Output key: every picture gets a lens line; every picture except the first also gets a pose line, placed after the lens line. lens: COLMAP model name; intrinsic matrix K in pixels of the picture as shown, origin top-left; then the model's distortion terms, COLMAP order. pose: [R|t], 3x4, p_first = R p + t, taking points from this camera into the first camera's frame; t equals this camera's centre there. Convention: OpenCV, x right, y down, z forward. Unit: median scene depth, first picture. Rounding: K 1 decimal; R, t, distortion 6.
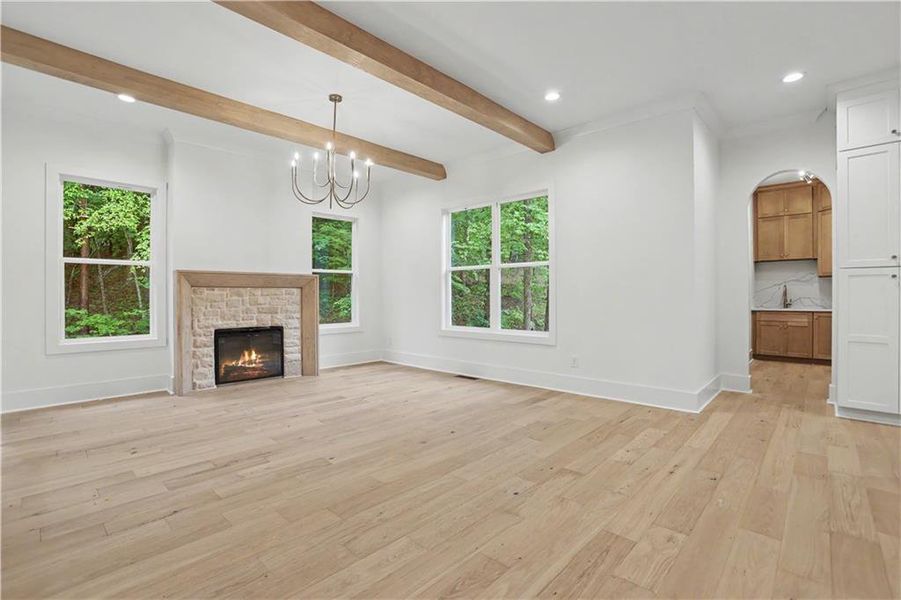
lens RADIAL K [[410.7, 0, 447.4], [0, 410.7, 298.0], [0, 0, 1]] dist [-0.003189, -0.000185]
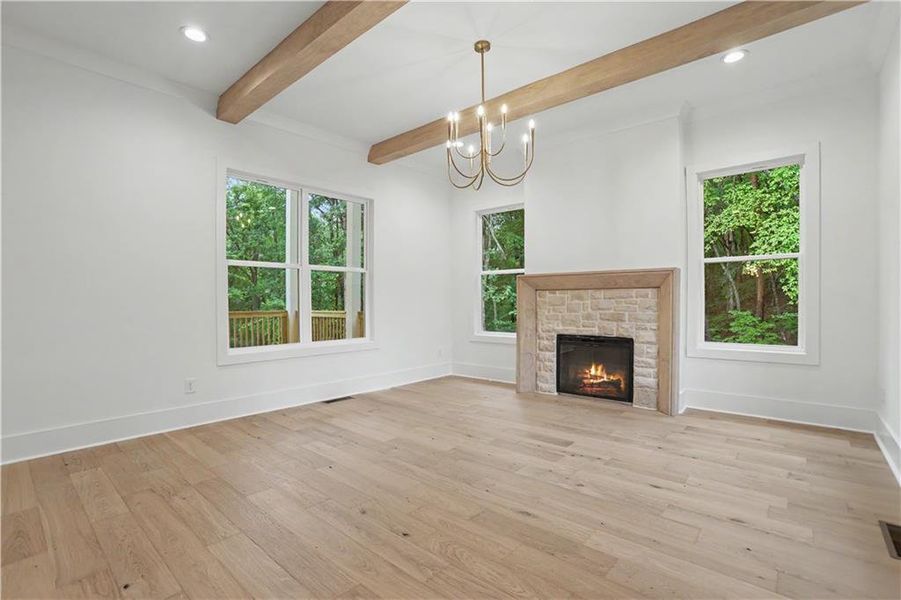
lens RADIAL K [[423.5, 0, 448.7], [0, 423.5, 303.3], [0, 0, 1]] dist [-0.048969, 0.000001]
pose [[0.035348, 0.006162, -0.999356, 0.416412], [0.003672, 0.999973, 0.006295, -0.002937], [0.999368, -0.003892, 0.035325, 0.719658]]
